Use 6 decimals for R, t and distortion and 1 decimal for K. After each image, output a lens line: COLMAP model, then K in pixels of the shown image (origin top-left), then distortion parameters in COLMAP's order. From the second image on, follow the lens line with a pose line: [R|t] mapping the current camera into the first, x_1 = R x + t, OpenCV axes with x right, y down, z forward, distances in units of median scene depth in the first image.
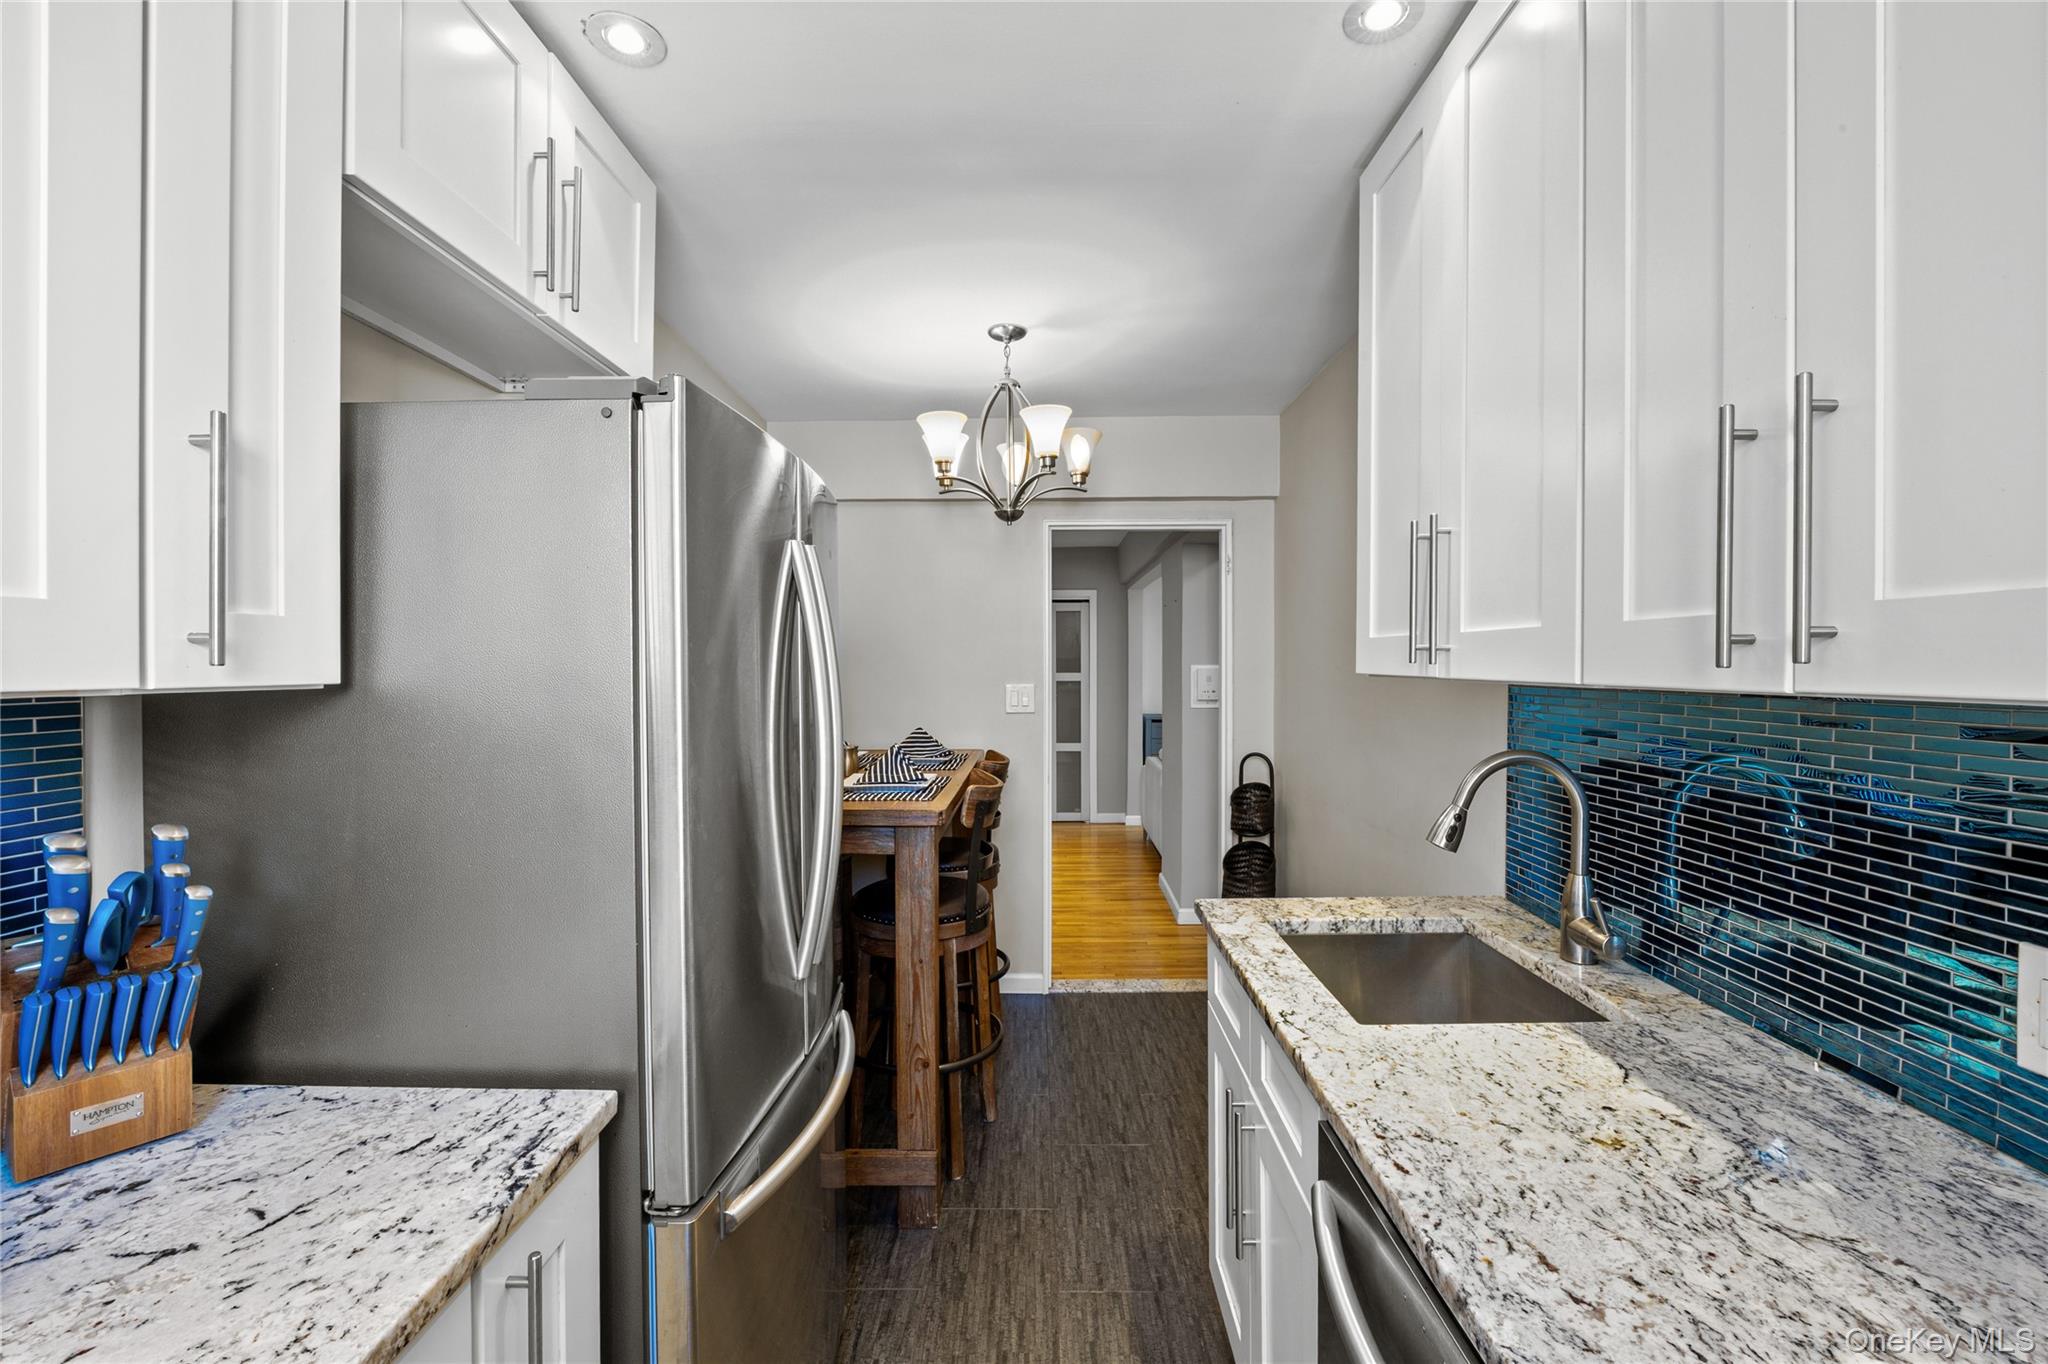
lens RADIAL K [[887.9, 0, 1025.5], [0, 887.9, 672.7], [0, 0, 1]] dist [0.000013, 0.000007]
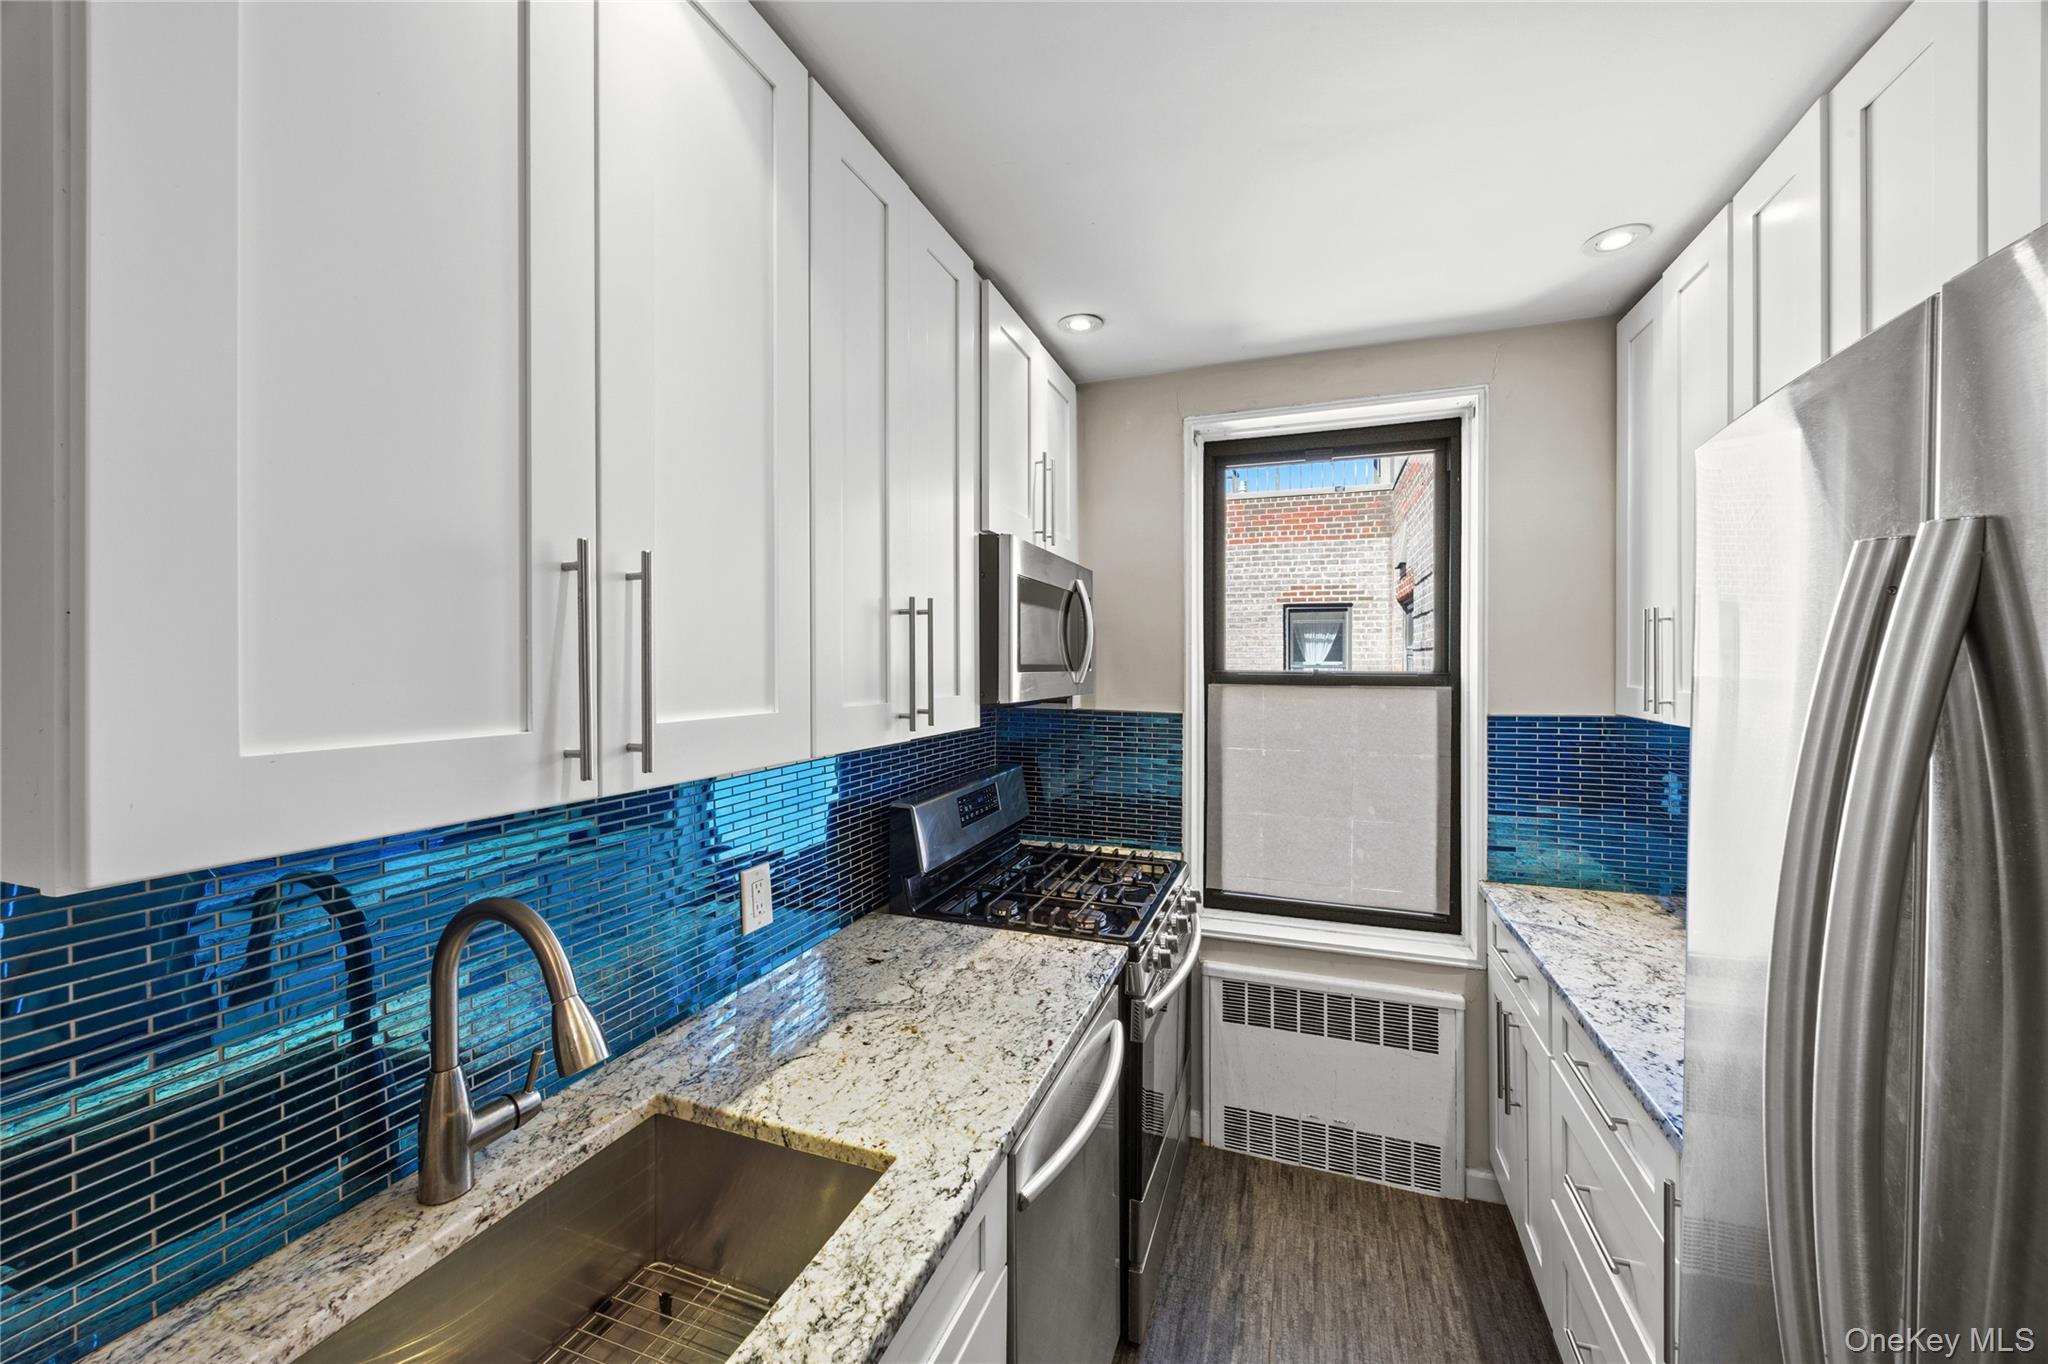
lens RADIAL K [[772.3, 0, 1025.0], [0, 772.3, 662.2], [0, 0, 1]] dist [0.001662, -0.000156]
pose [[-0.942065, 0.002074, 0.335424, -0.011807], [0.003033, 0.999993, 0.002333, -0.113491], [-0.335416, 0.003215, -0.942065, 1.761488]]
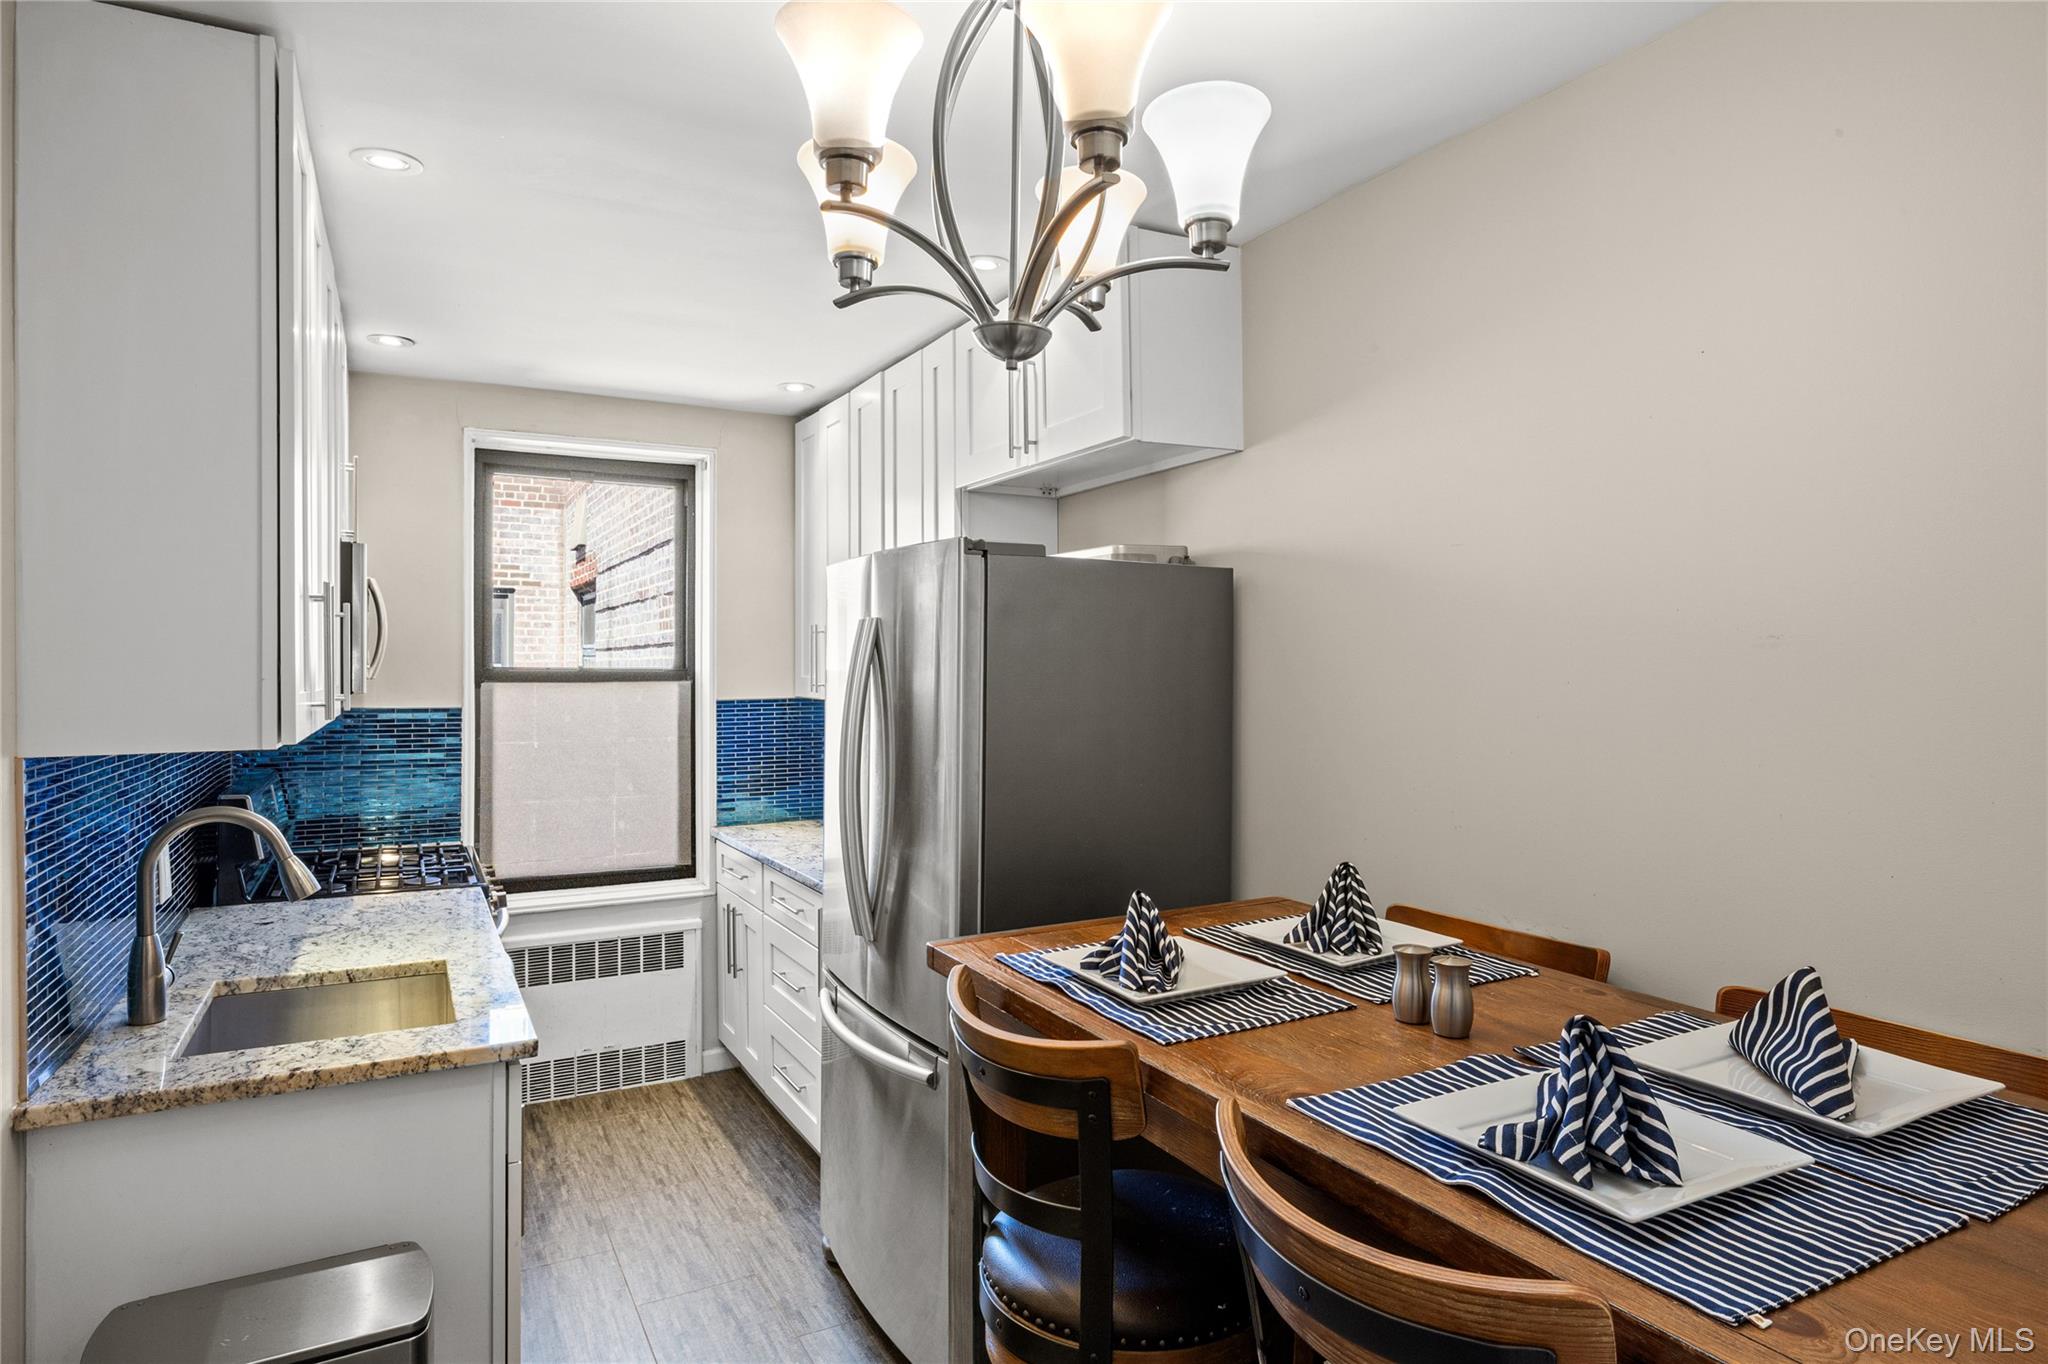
lens RADIAL K [[1200.6, 0, 1022.0], [0, 1200.6, 669.1], [0, 0, 1]] dist [0.001625, 0.000034]
pose [[-0.874783, 0.005208, -0.484486, 0.493578], [0.002868, 0.999980, 0.005571, -0.096059], [0.484506, 0.003483, -0.874781, 3.236005]]
